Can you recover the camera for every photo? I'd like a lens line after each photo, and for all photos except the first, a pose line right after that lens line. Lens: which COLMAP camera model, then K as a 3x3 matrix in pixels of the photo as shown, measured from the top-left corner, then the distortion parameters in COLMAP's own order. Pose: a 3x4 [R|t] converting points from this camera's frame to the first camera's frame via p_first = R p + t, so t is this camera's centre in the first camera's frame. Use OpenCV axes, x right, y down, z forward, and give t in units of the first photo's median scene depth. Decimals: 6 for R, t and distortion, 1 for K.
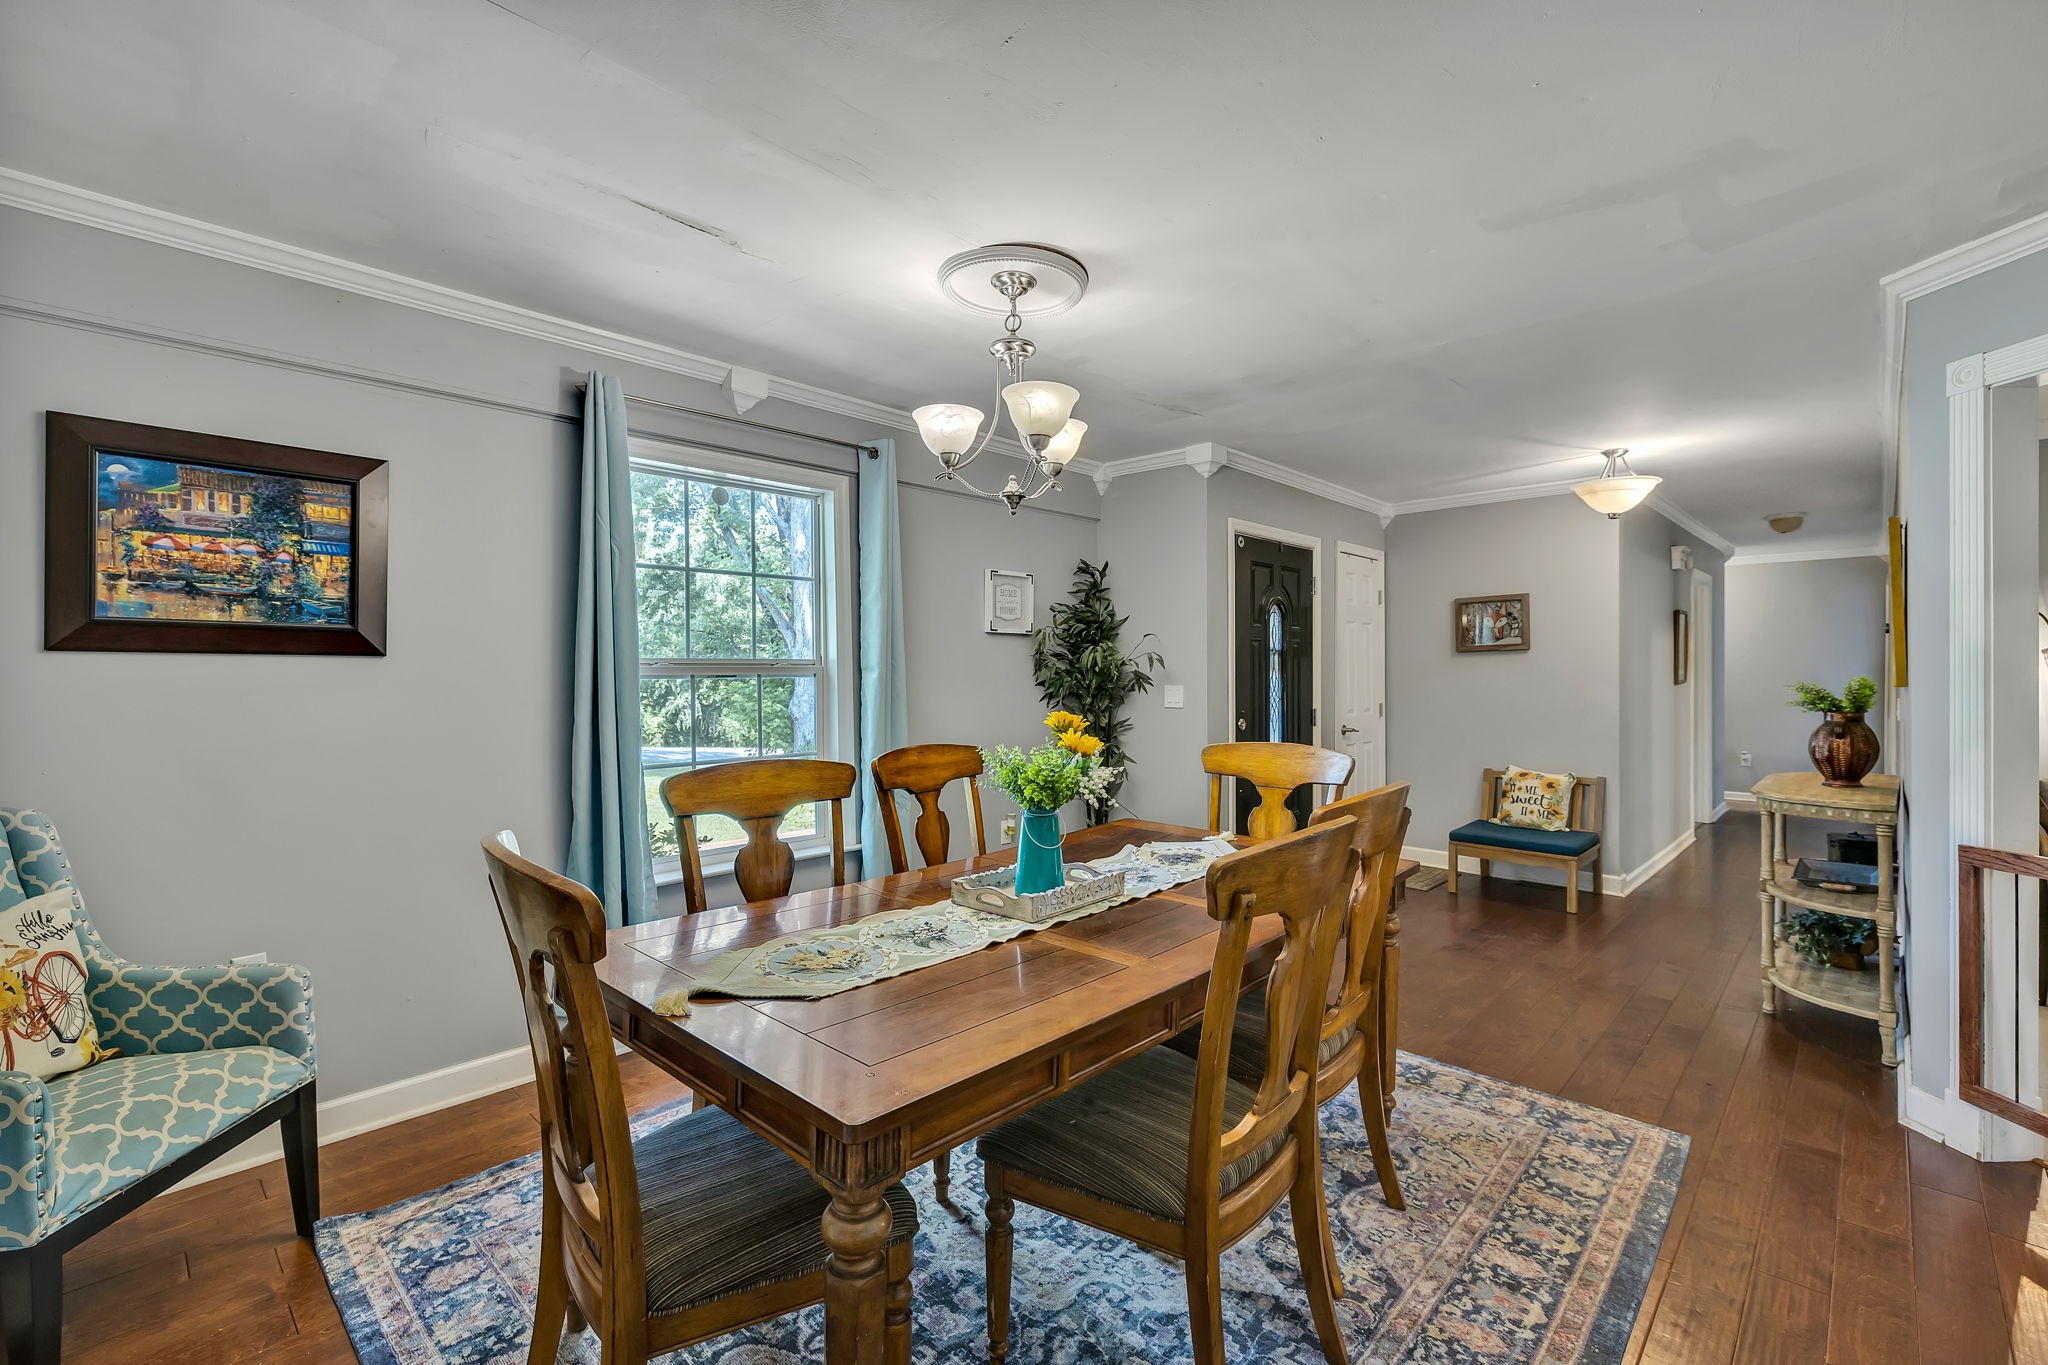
lens RADIAL K [[888.3, 0, 1021.4], [0, 888.3, 676.3], [0, 0, 1]] dist [0.002773, 0.000136]
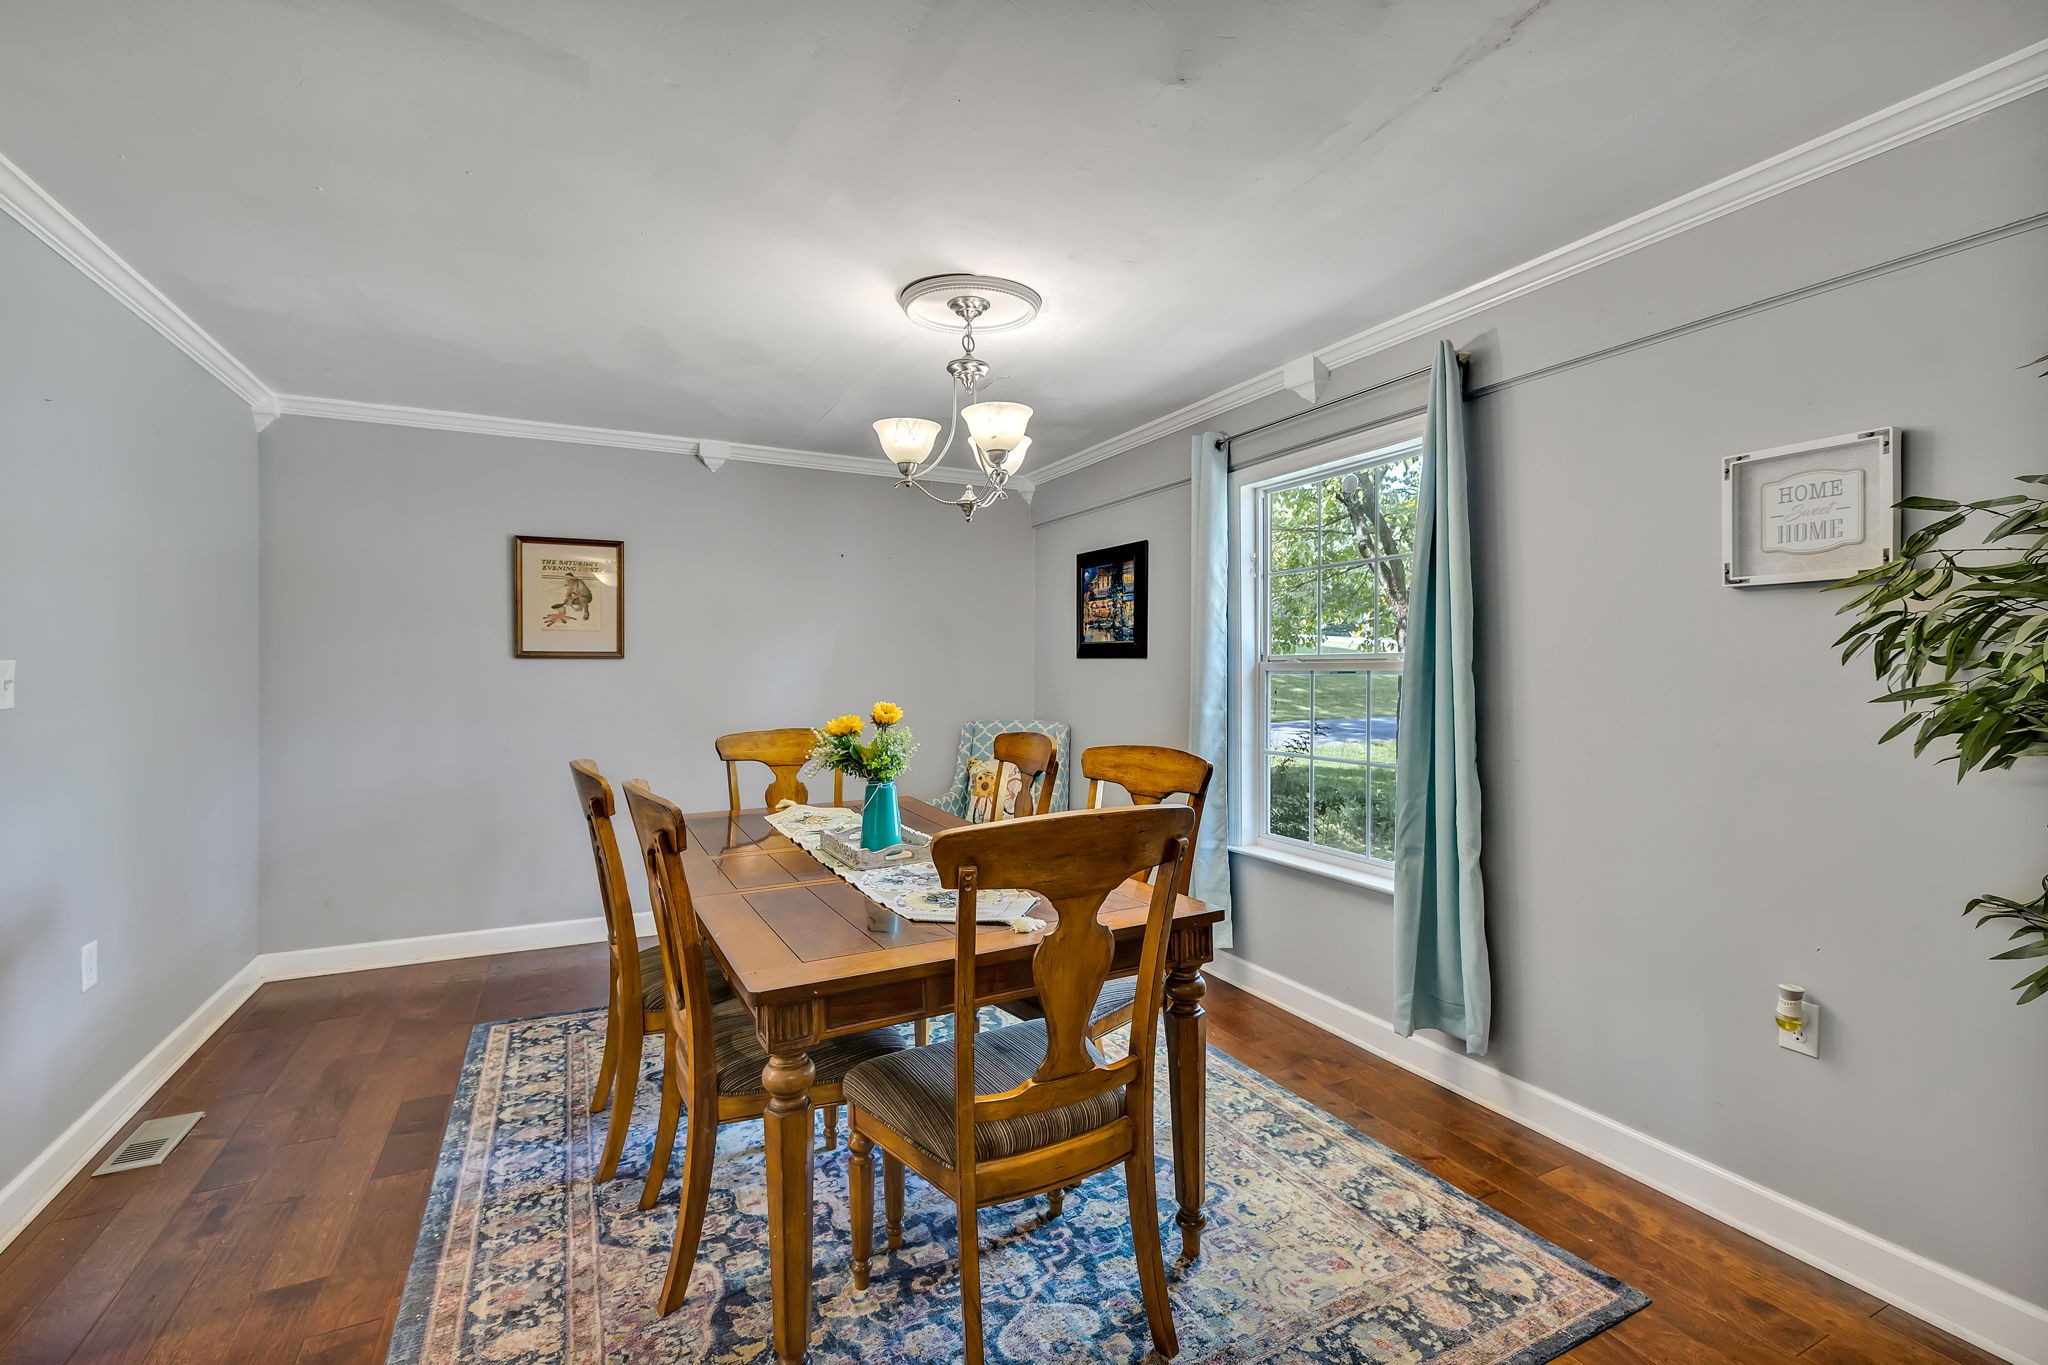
lens RADIAL K [[888.3, 0, 1021.4], [0, 888.3, 676.3], [0, 0, 1]] dist [0.002773, 0.000136]
pose [[-0.337723, 0.010471, -0.941187, 1.019453], [-0.005817, 0.999896, 0.013212, -0.010480], [0.941228, 0.009937, -0.337627, 1.483185]]
